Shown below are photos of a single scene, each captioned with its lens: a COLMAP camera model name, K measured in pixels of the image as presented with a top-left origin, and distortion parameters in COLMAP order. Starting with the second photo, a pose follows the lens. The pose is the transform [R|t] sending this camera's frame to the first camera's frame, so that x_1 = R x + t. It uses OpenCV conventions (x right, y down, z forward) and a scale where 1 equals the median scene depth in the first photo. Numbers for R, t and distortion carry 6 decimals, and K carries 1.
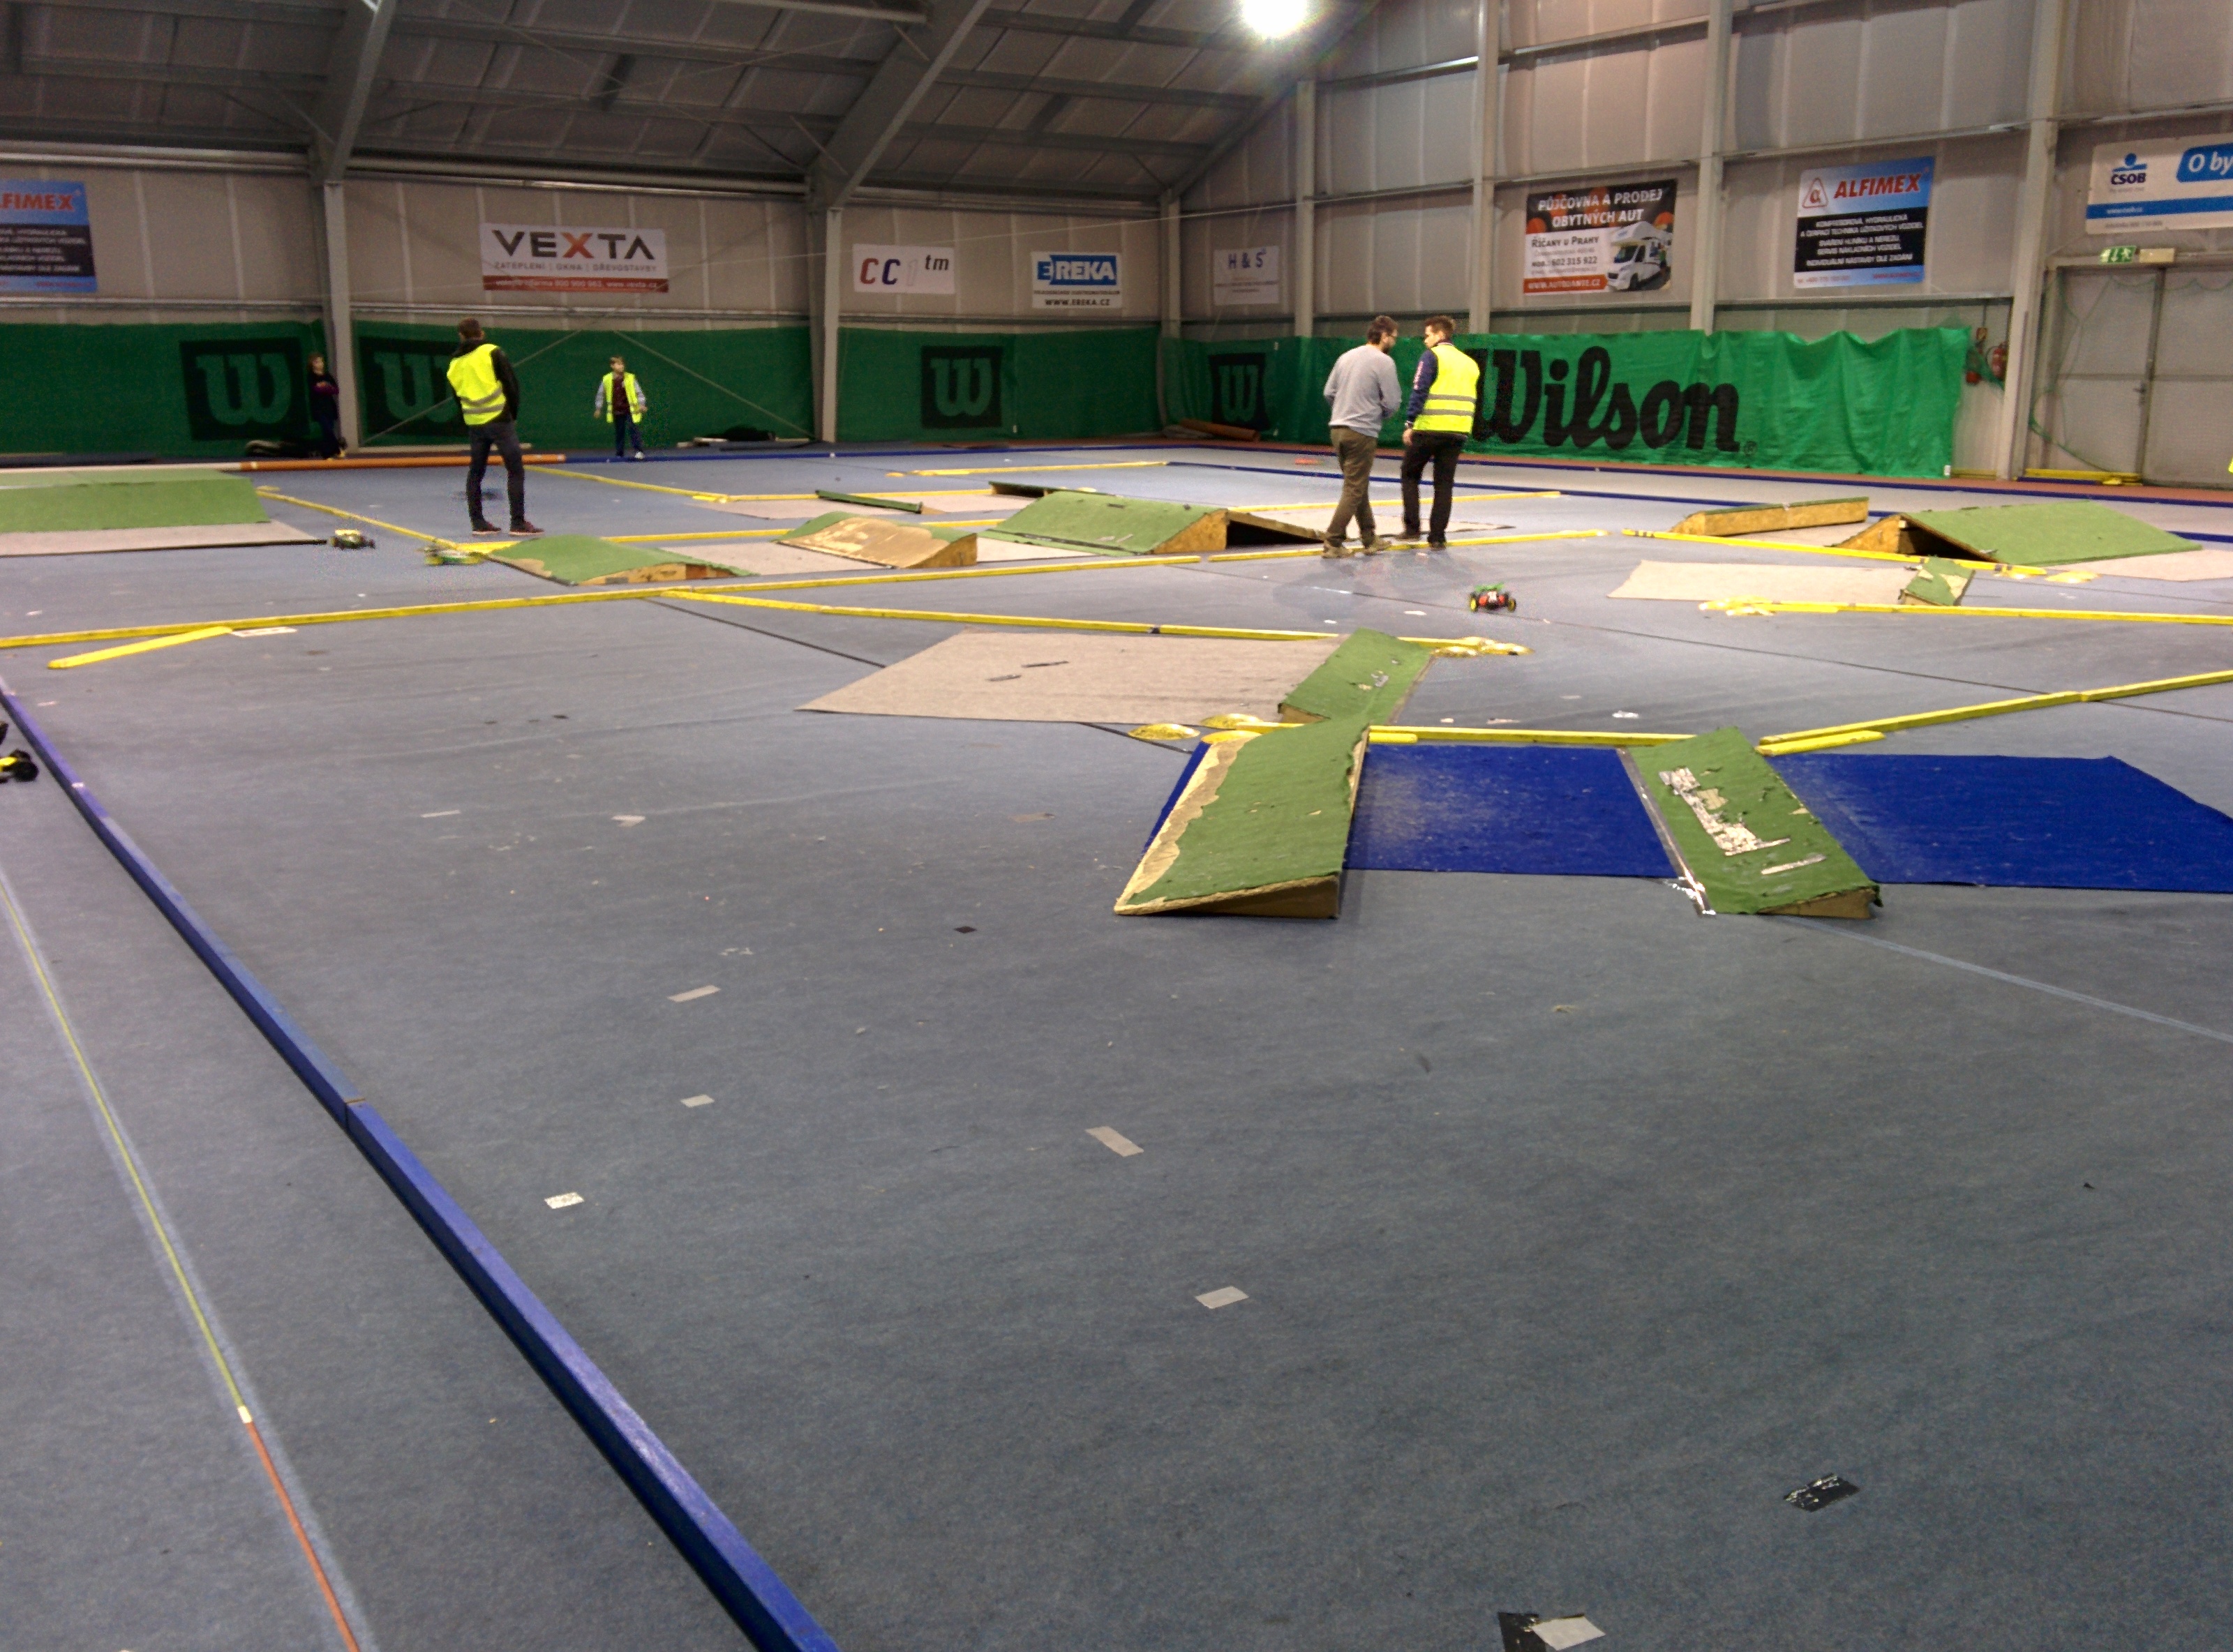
lens RADIAL K [[1970.8, 0, 1129.6], [0, 1970.8, 839.8], [0, 0, 1]] dist [0.080823, -0.108133]
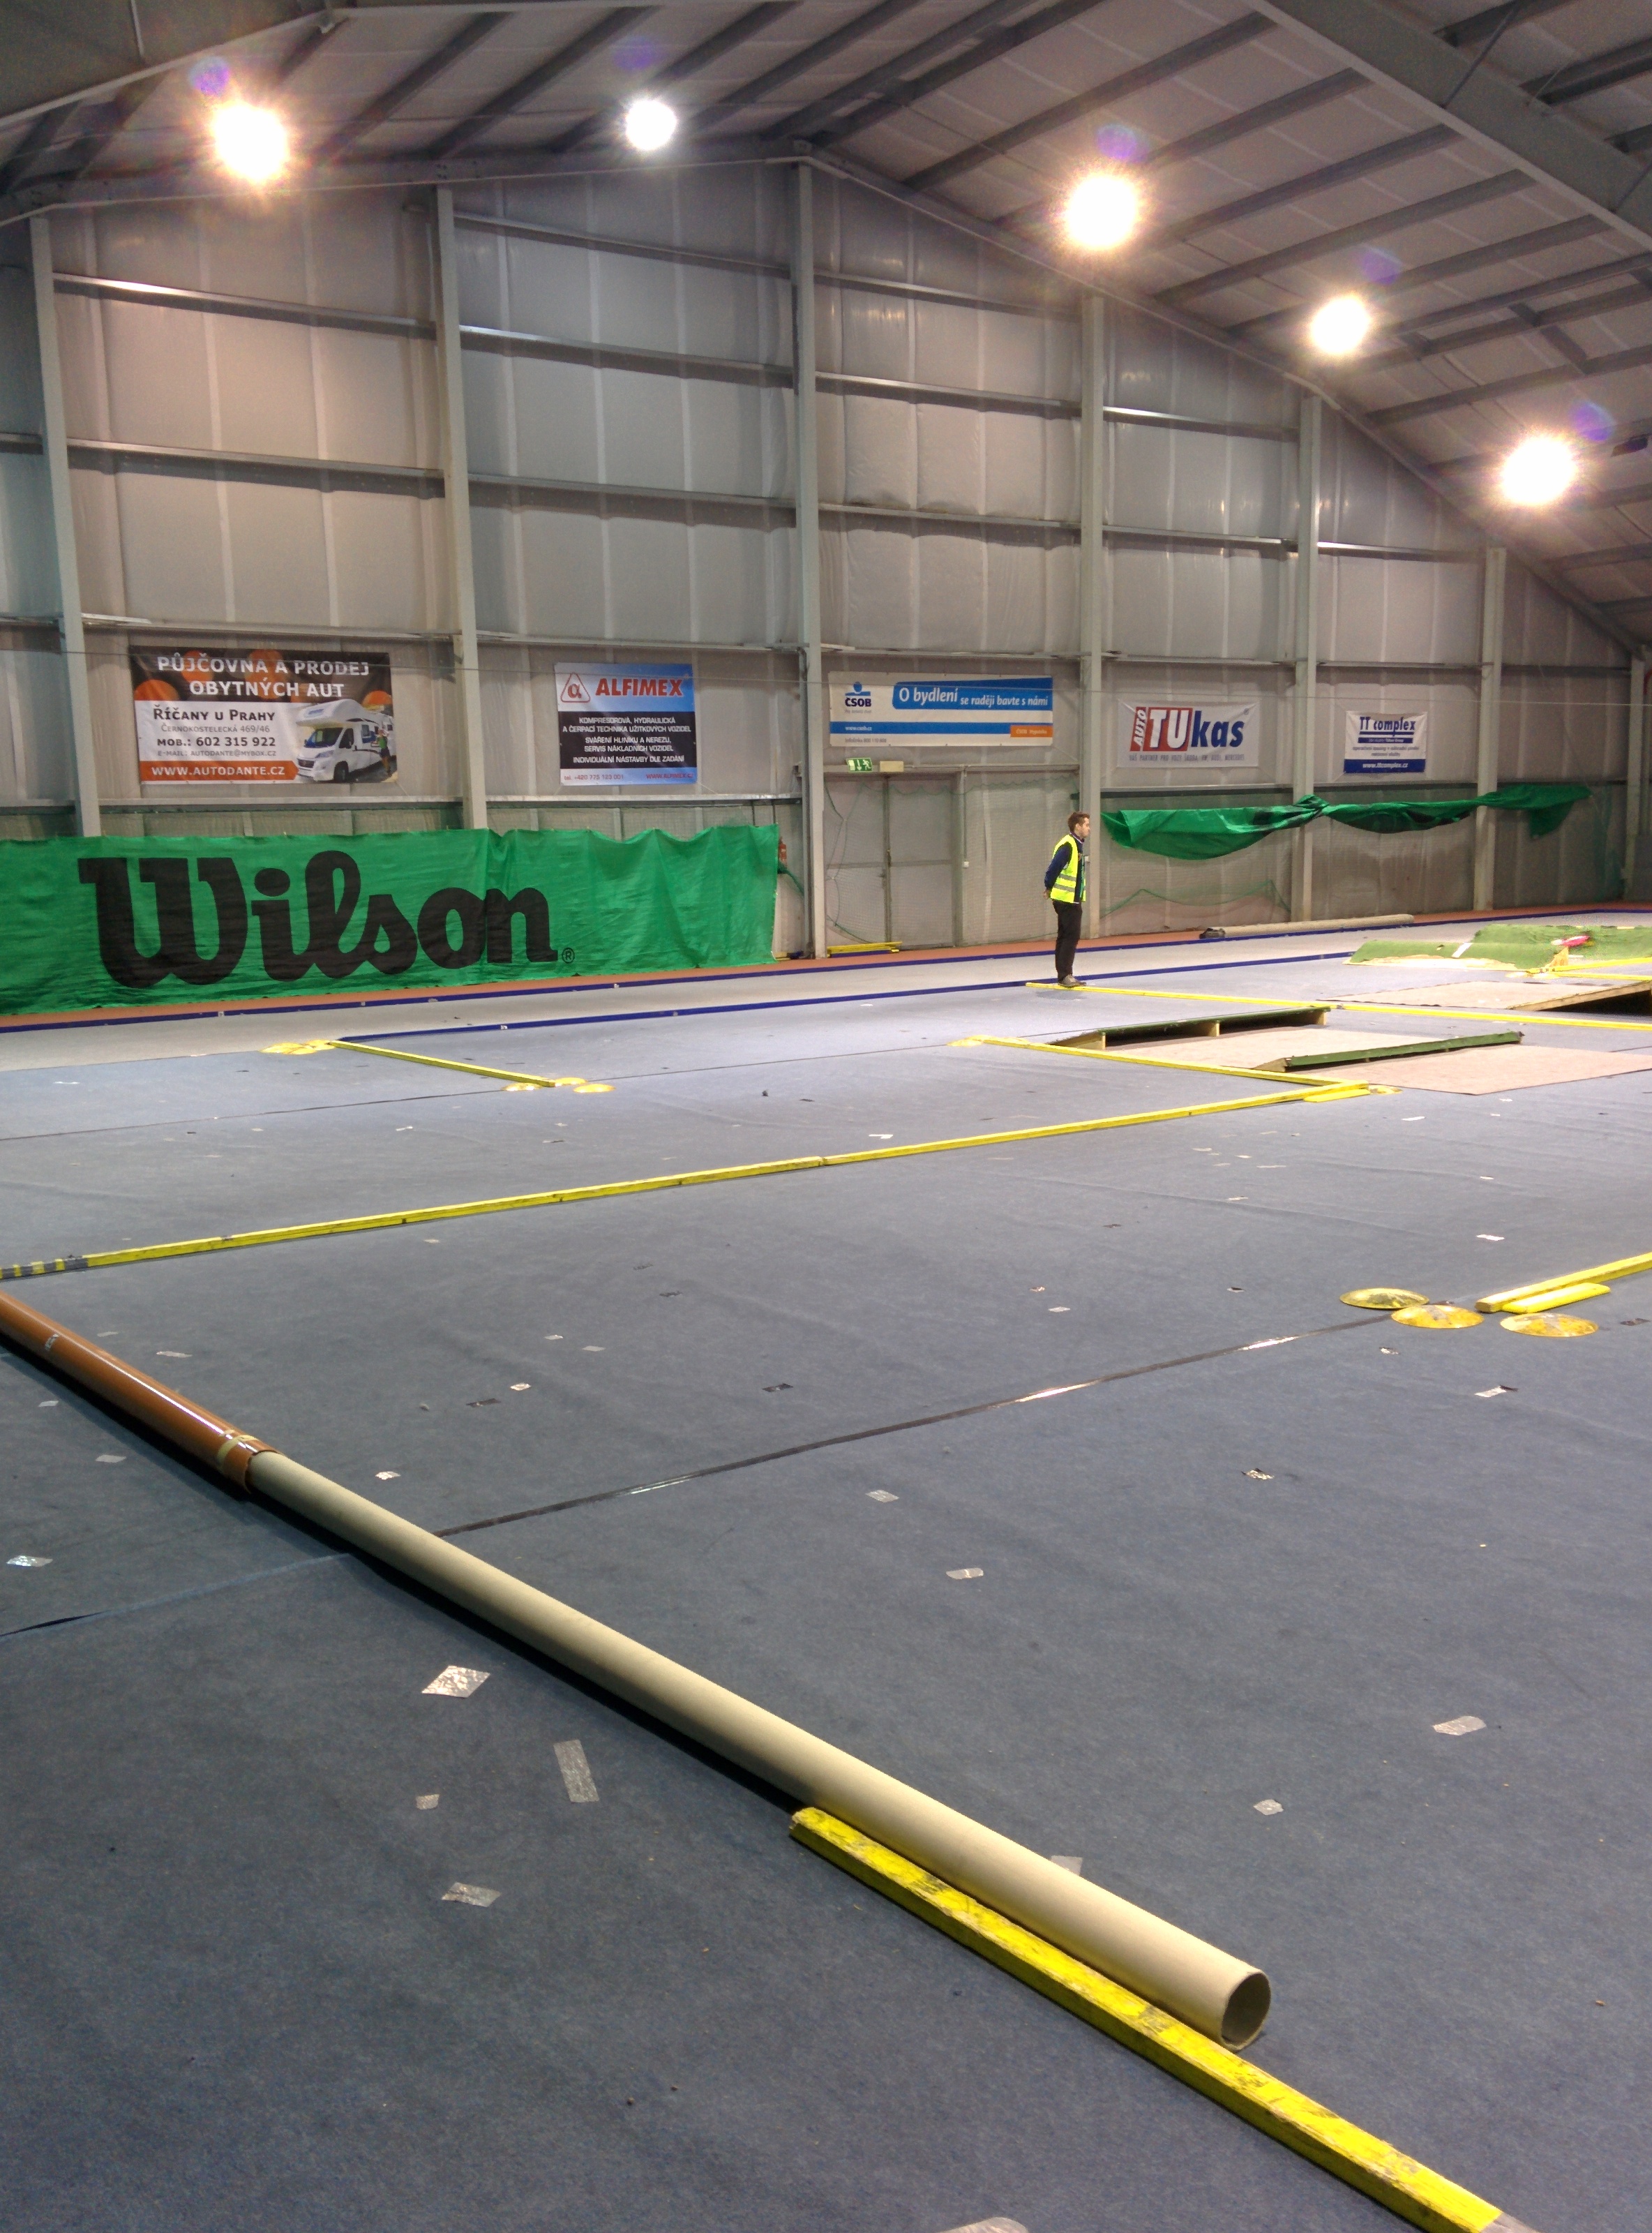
lens RADIAL K [[1971.6, 0, 805.9], [0, 1971.6, 1152.9], [0, 0, 1]] dist [0.071150, -0.099195]
pose [[-0.001941, -0.158010, 0.987436, -0.603483], [0.265504, 0.951916, 0.152848, -0.222151], [-0.964108, 0.262465, 0.040104, 0.889543]]
